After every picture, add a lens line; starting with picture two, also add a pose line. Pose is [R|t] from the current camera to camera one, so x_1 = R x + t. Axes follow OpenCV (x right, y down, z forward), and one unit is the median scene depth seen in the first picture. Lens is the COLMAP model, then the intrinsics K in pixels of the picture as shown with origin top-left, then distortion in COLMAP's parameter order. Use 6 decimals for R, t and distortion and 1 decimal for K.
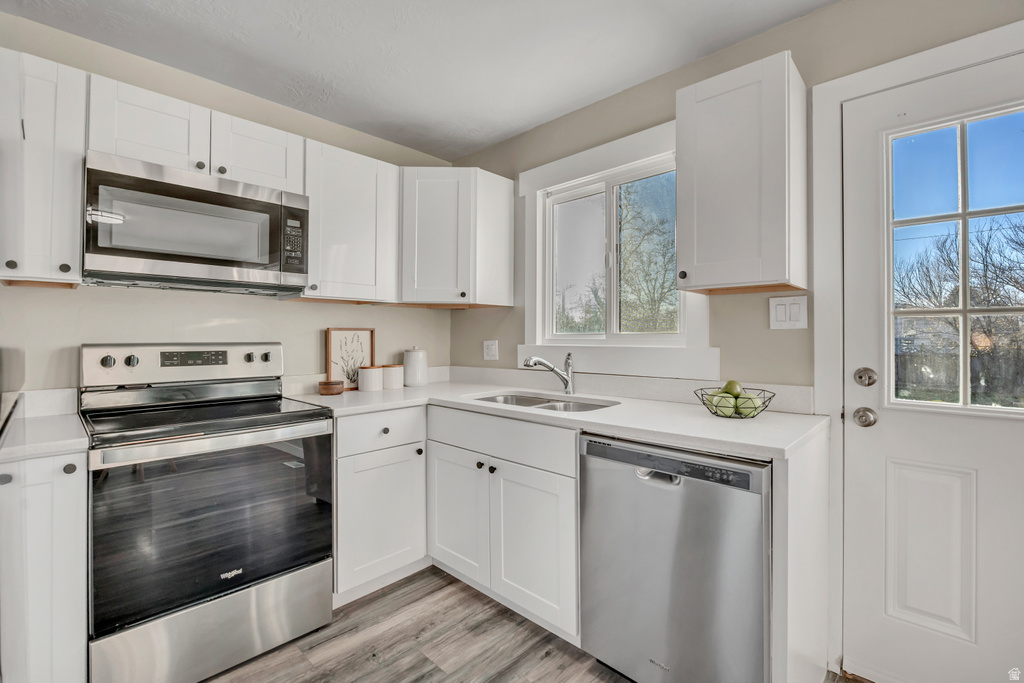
lens RADIAL K [[454.5, 0, 509.8], [0, 454.5, 328.0], [0, 0, 1]] dist [-0.018282, -0.000114]
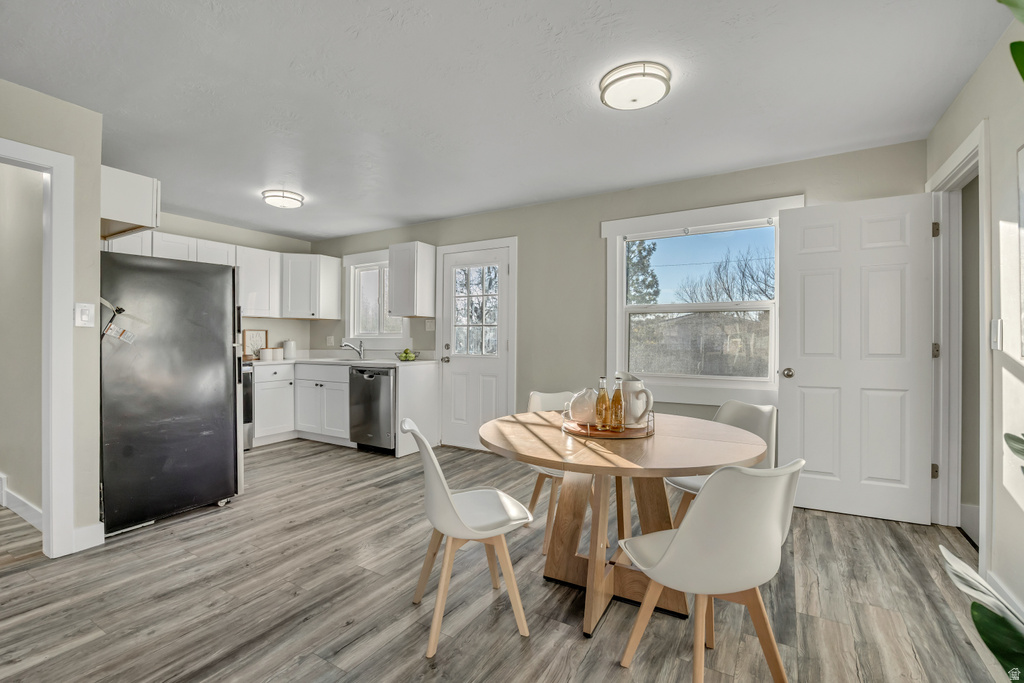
lens RADIAL K [[452.0, 0, 509.8], [0, 452.0, 339.1], [0, 0, 1]] dist [-0.019081, -0.000043]
pose [[0.971523, 0.000416, 0.236943, 0.351736], [-0.005061, 0.999807, 0.018995, -0.002115], [-0.236890, -0.019653, 0.971338, -1.535853]]
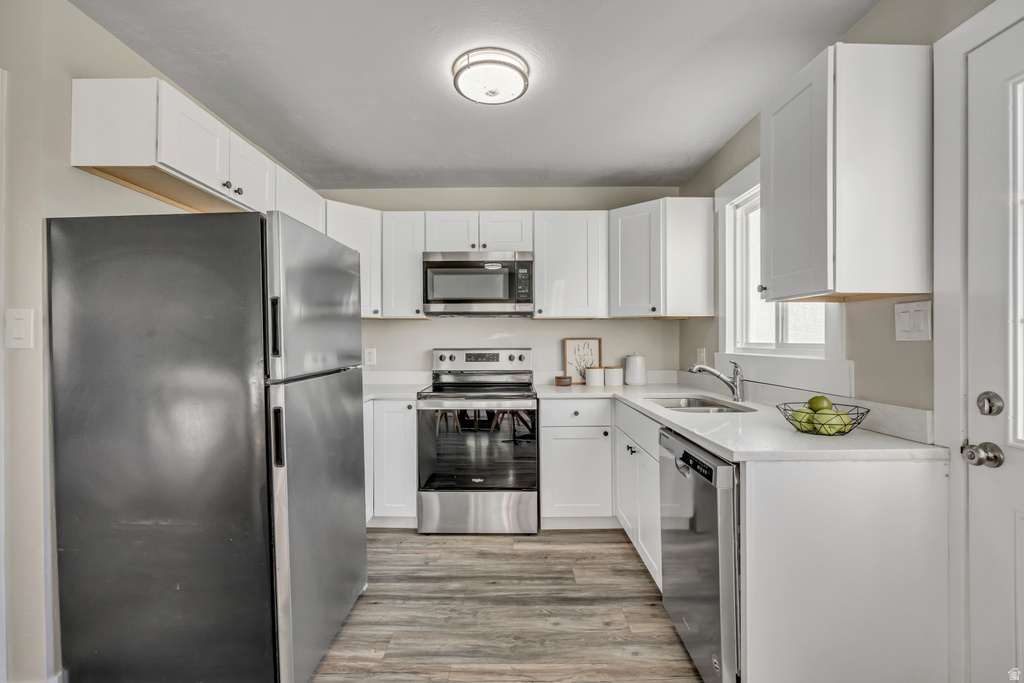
lens RADIAL K [[452.0, 0, 509.8], [0, 452.0, 339.1], [0, 0, 1]] dist [-0.019081, -0.000043]
pose [[0.692543, -0.003112, -0.721370, 0.566794], [0.015534, 0.999823, 0.010599, -0.017054], [0.721209, -0.018546, 0.692469, -0.094006]]
